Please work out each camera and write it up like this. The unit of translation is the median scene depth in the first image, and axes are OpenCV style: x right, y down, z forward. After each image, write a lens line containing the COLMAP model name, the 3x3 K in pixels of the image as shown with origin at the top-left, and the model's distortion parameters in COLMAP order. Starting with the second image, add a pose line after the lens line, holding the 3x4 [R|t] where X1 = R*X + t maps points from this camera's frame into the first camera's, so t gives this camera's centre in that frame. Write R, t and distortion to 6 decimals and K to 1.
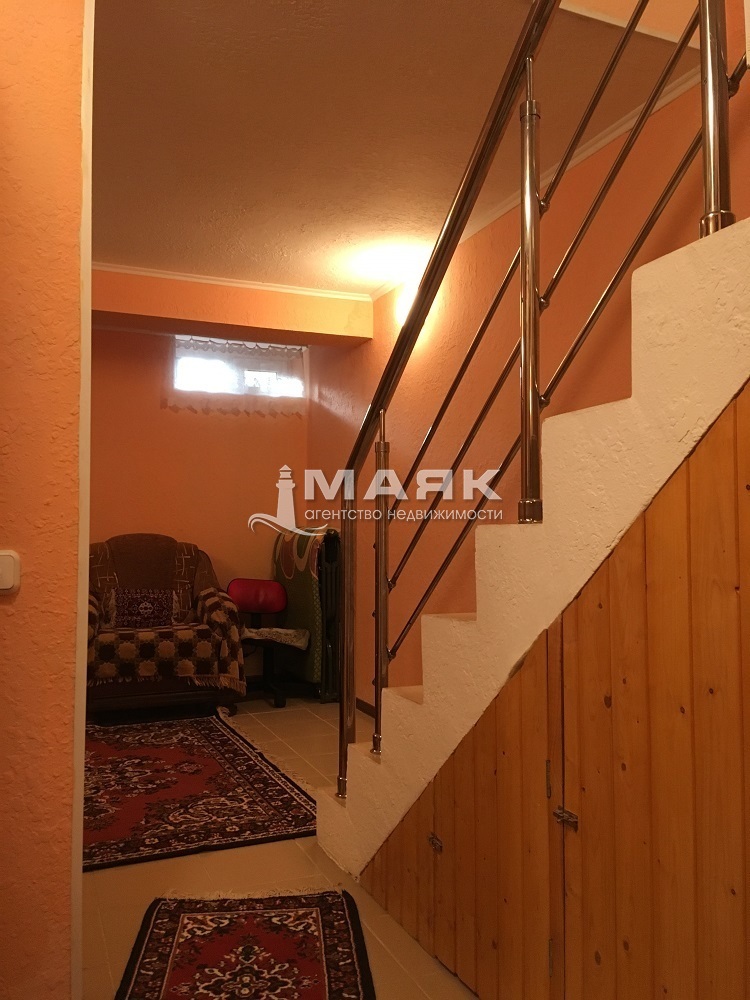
lens RADIAL K [[846.5, 0, 375.6], [0, 846.5, 499.3], [0, 0, 1]] dist [0.036188, -0.022290]
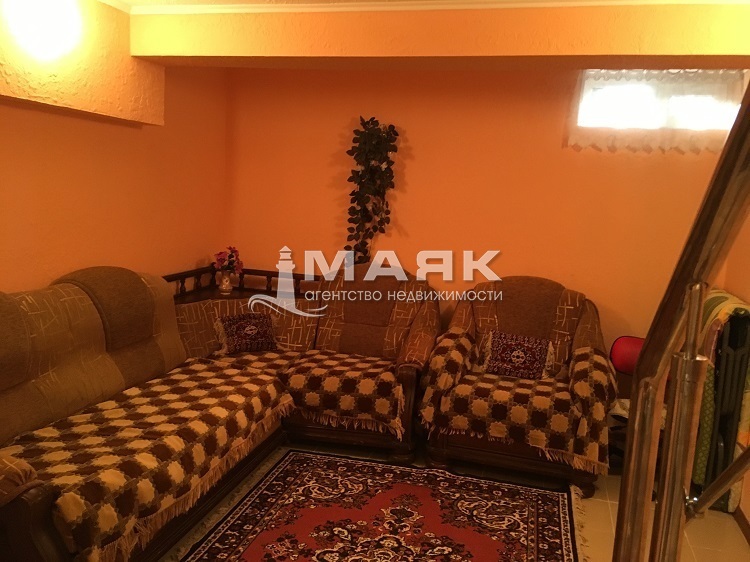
lens RADIAL K [[634.9, 0, 373.3], [0, 634.9, 280.0], [0, 0, 1]] dist [0.036188, -0.022290]
pose [[0.791982, 0.122182, -0.598194, 0.030478], [-0.034047, 0.987085, 0.156537, -0.072350], [0.609595, -0.103608, 0.785913, 0.323752]]
